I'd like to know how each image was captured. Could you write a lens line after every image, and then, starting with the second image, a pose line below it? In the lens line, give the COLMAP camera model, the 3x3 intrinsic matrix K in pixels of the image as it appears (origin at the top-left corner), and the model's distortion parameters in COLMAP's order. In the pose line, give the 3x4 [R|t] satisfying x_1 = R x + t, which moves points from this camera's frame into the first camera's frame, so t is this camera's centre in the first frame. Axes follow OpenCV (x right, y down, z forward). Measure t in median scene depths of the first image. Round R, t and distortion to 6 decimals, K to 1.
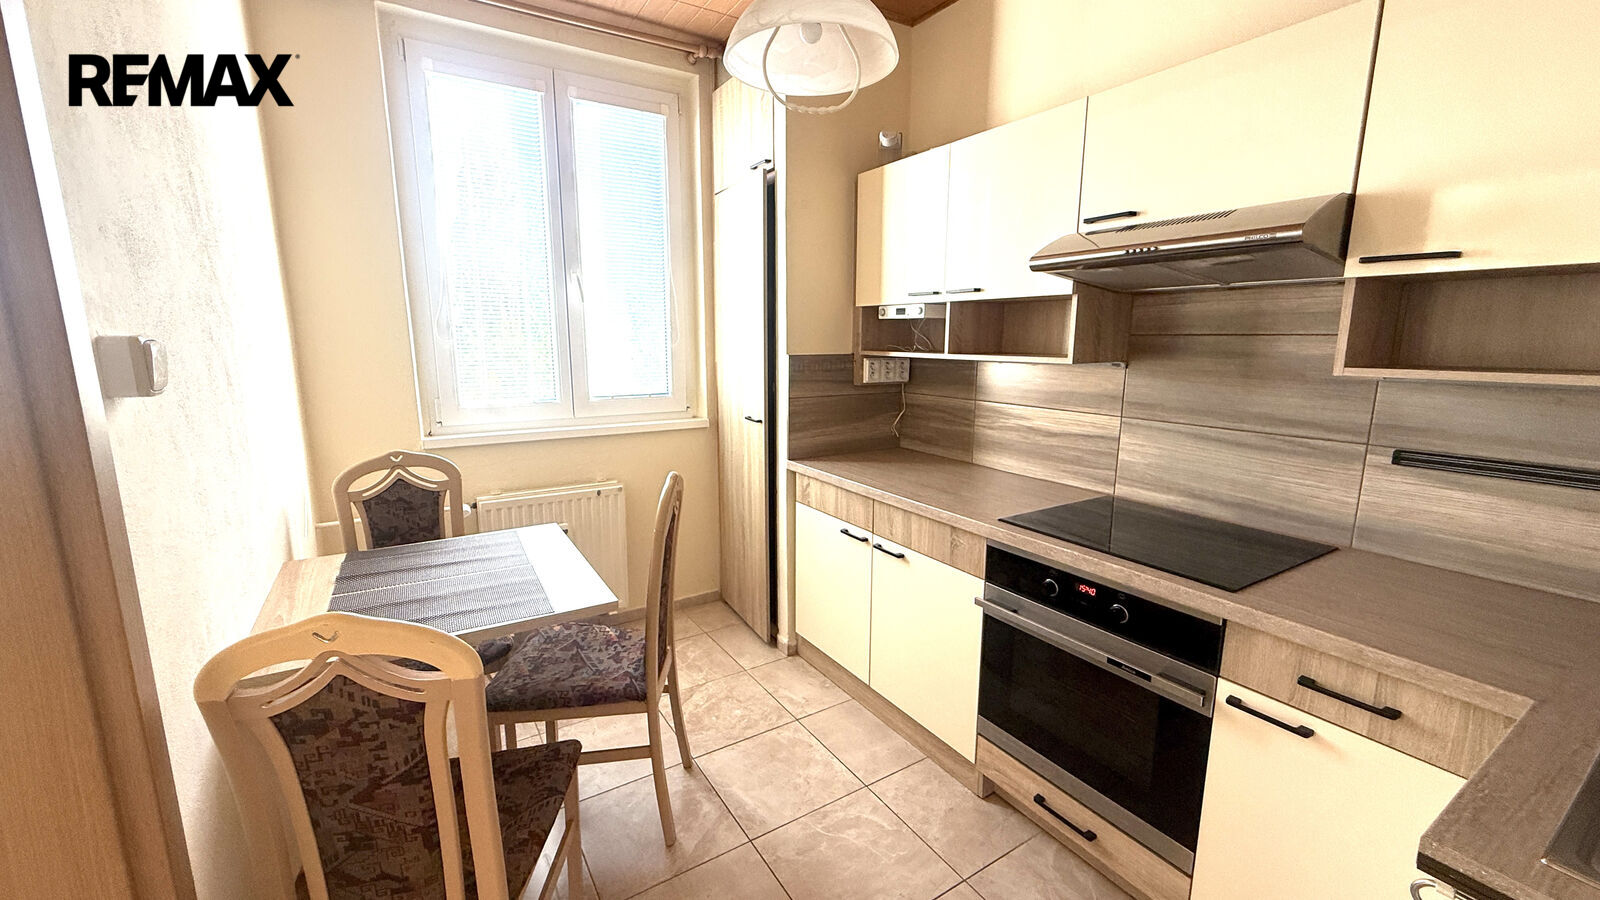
lens RADIAL K [[632.9, 0, 795.4], [0, 632.9, 452.1], [0, 0, 1]] dist [-0.000888, -0.000127]
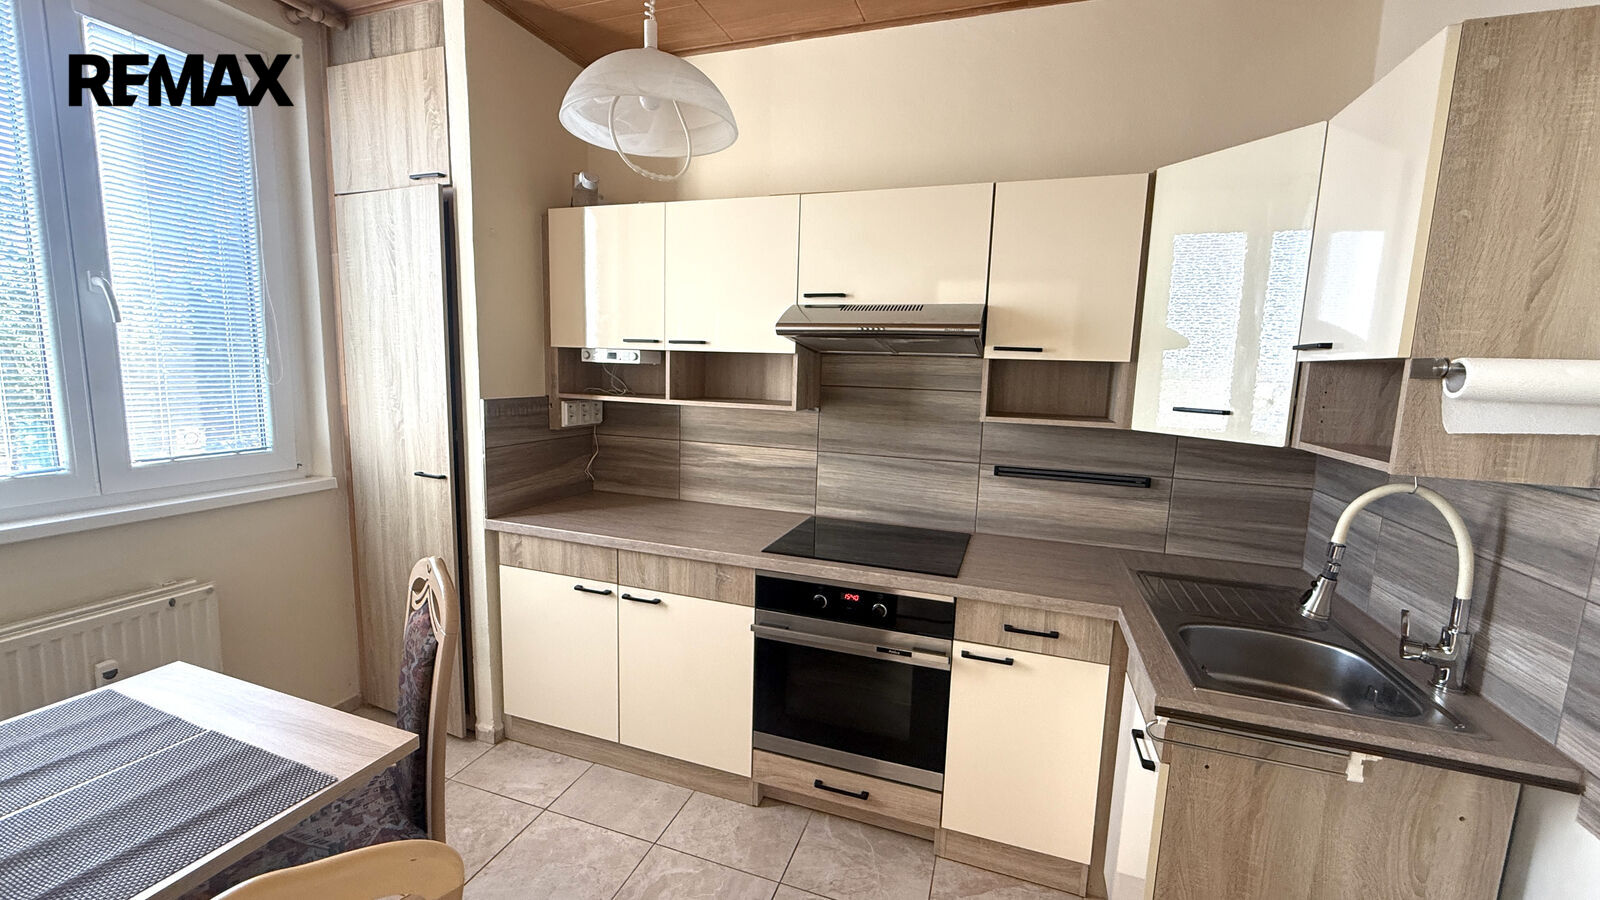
lens RADIAL K [[632.9, 0, 795.4], [0, 632.9, 452.1], [0, 0, 1]] dist [-0.000888, -0.000127]
pose [[0.778516, -0.063084, 0.624446, -0.289201], [0.084362, 0.996425, -0.004514, -0.052184], [-0.621929, 0.056193, 0.781055, 0.065973]]
